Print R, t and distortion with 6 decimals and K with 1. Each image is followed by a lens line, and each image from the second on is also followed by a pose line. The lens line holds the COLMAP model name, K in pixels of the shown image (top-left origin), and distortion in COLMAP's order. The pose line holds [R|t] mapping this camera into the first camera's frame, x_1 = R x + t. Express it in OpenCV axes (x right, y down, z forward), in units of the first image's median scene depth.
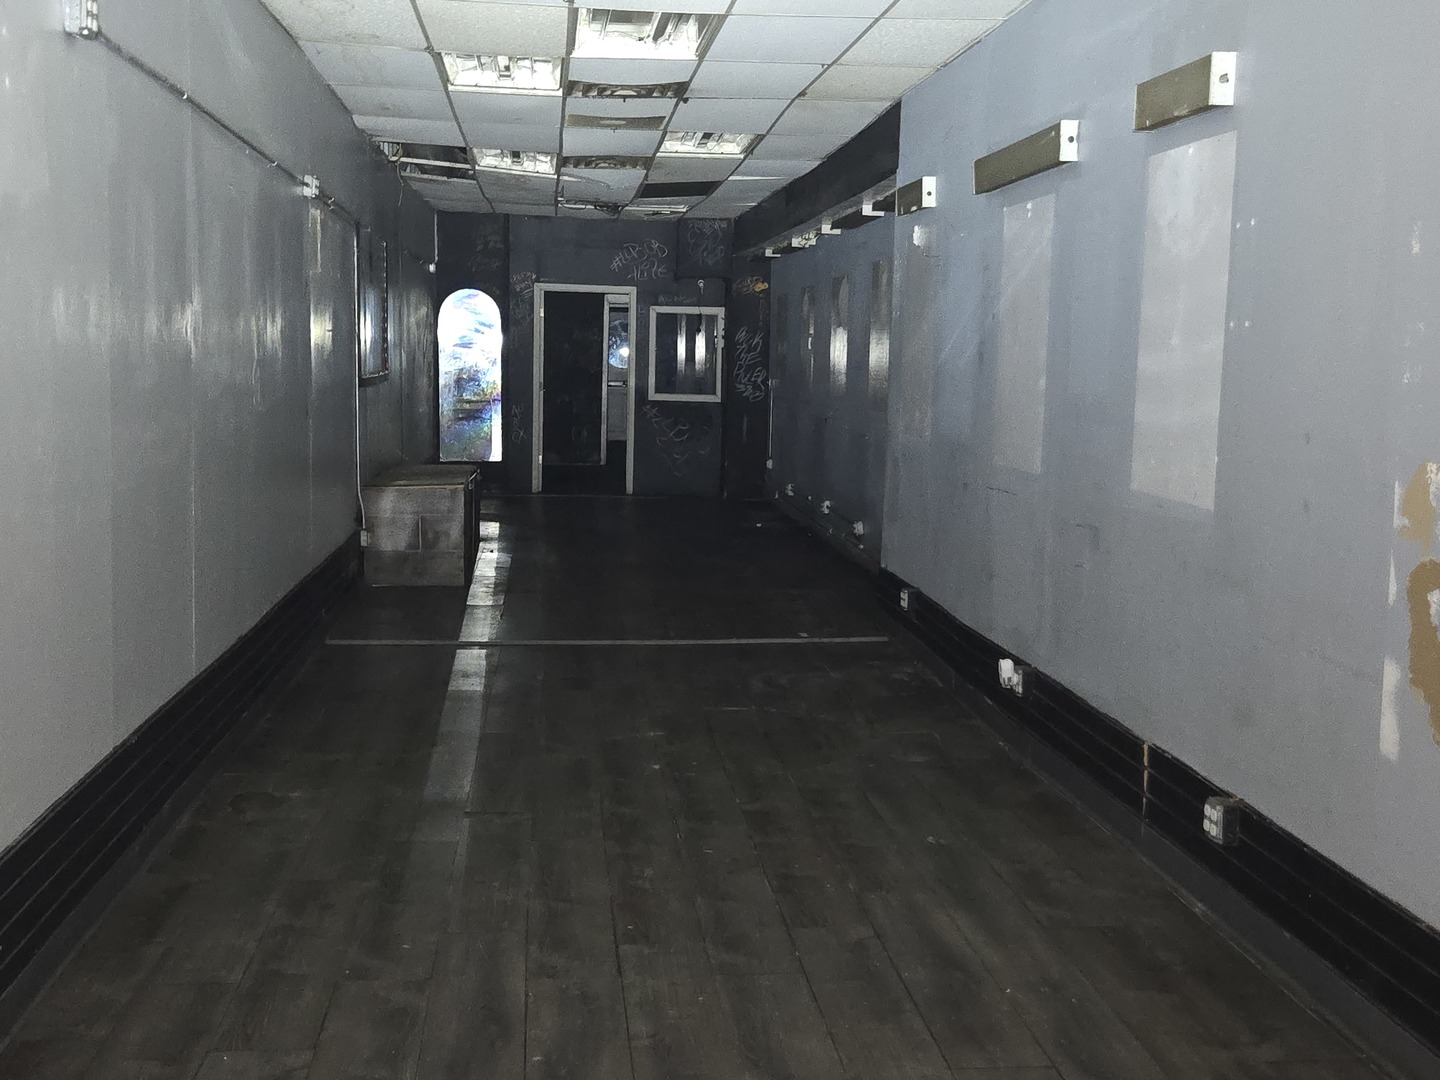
lens RADIAL K [[1824.9, 0, 714.1], [0, 1824.9, 566.5], [0, 0, 1]] dist [0.061789, -0.008786]
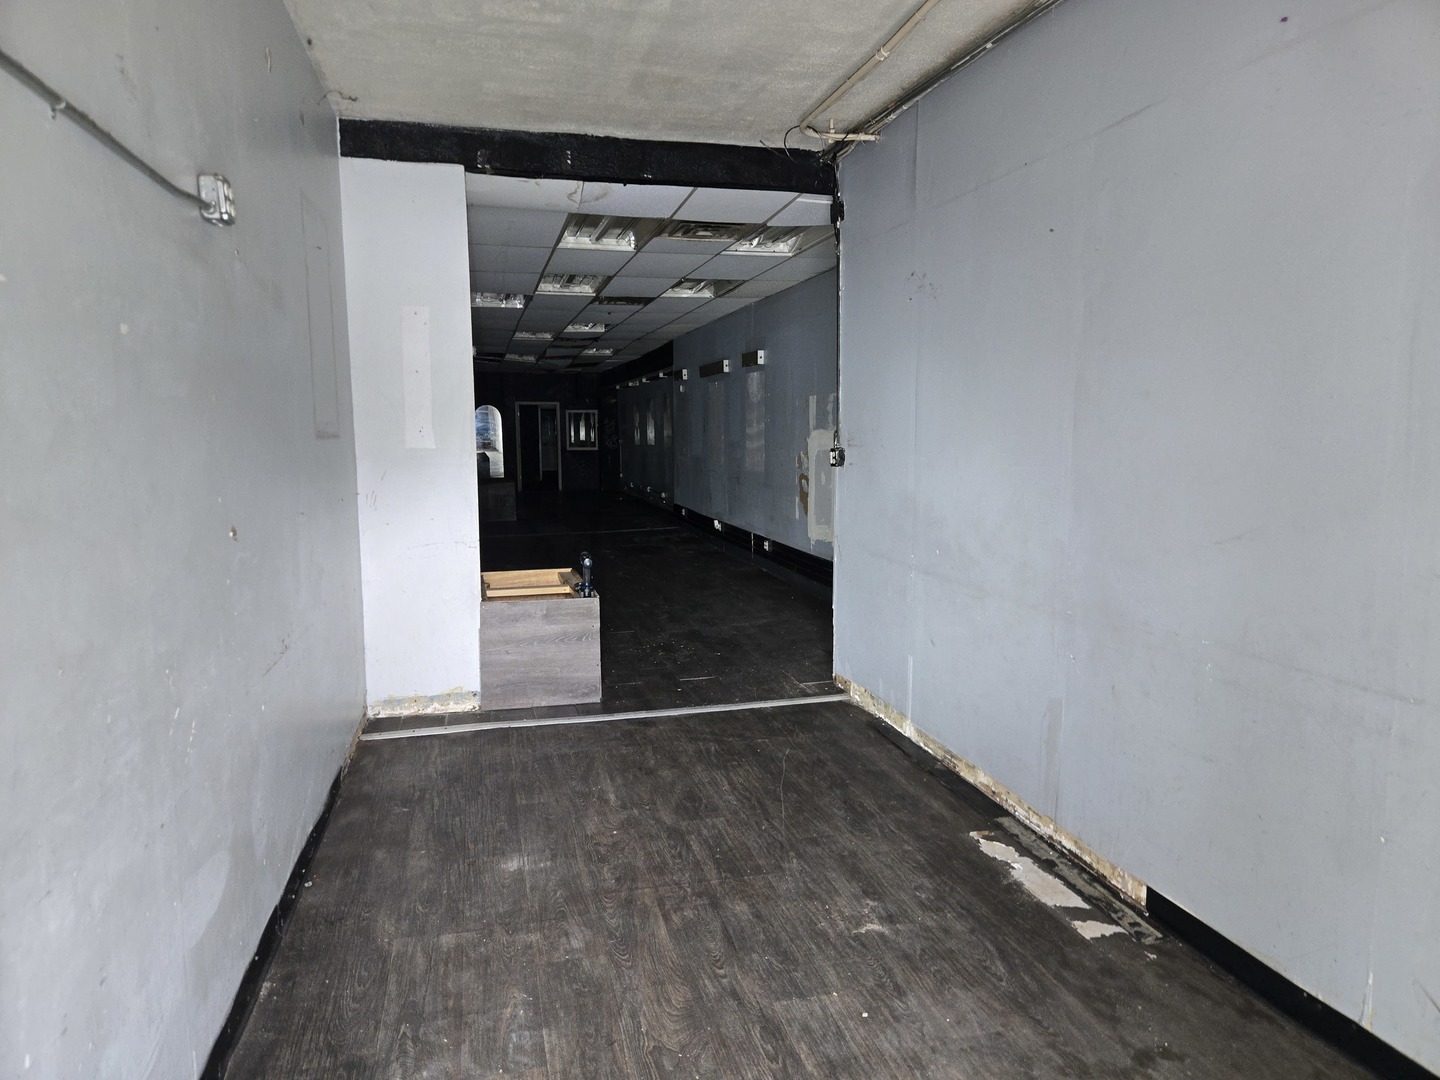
lens RADIAL K [[977.4, 0, 722.1], [0, 977.4, 548.7], [0, 0, 1]] dist [0.069795, -0.055500]
pose [[0.987192, -0.049479, 0.151672, -0.037742], [0.048165, 0.998763, 0.012324, 0.029880], [-0.152095, -0.004861, 0.988354, -0.282542]]
